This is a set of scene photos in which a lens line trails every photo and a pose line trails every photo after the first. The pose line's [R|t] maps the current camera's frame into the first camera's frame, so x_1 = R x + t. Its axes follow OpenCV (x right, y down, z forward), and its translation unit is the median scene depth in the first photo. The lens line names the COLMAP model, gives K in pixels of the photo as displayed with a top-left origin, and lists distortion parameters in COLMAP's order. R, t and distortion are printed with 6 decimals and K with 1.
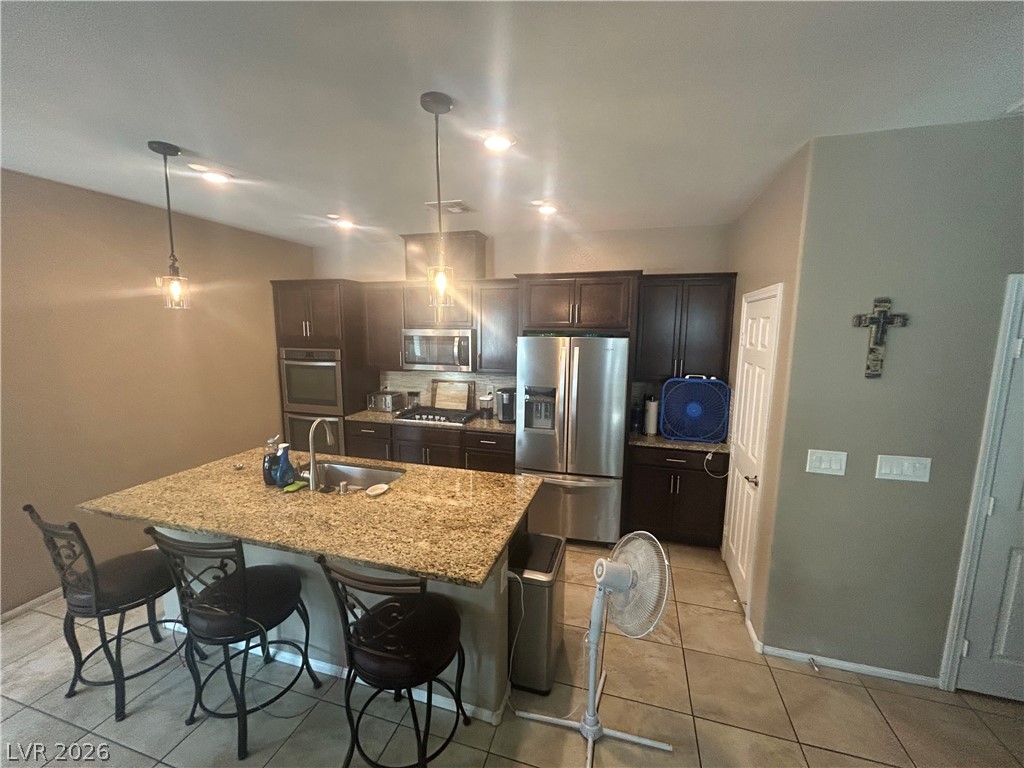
lens RADIAL K [[413.6, 0, 512.0], [0, 413.6, 384.0], [0, 0, 1]] dist [0.002187, 0.000557]
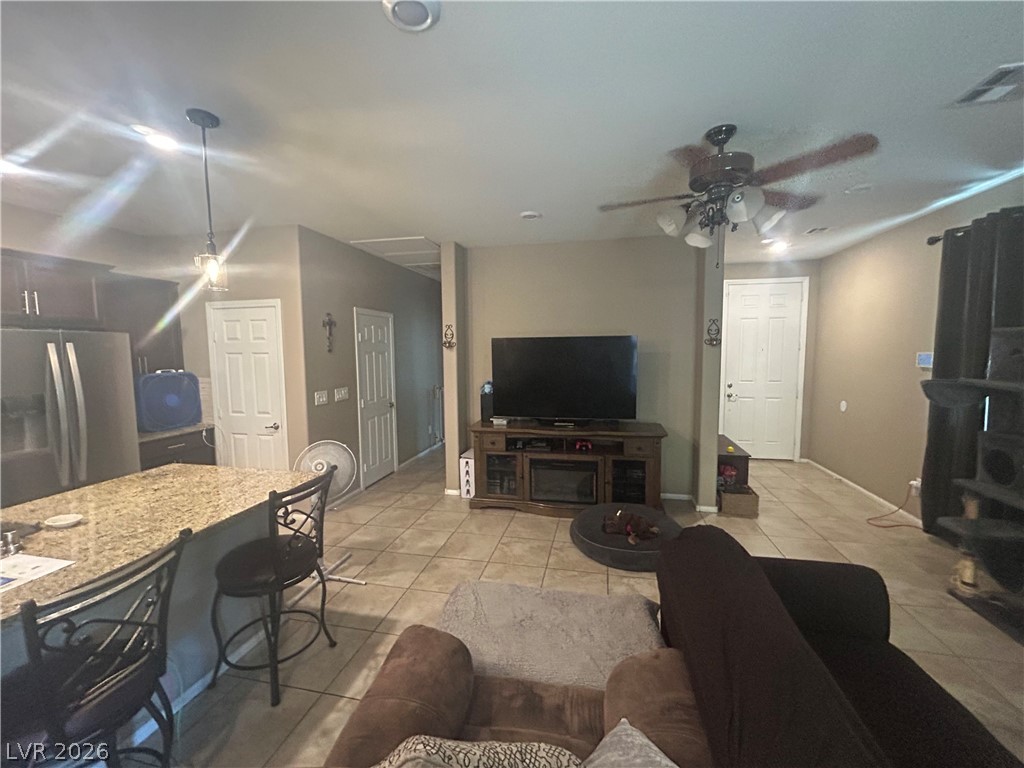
lens RADIAL K [[413.6, 0, 512.0], [0, 413.6, 384.0], [0, 0, 1]] dist [0.002187, 0.000557]
pose [[-0.069525, -0.092650, 0.993269, -1.063640], [0.144180, 0.984290, 0.101904, 0.054706], [-0.987106, 0.150294, -0.055074, 0.212868]]
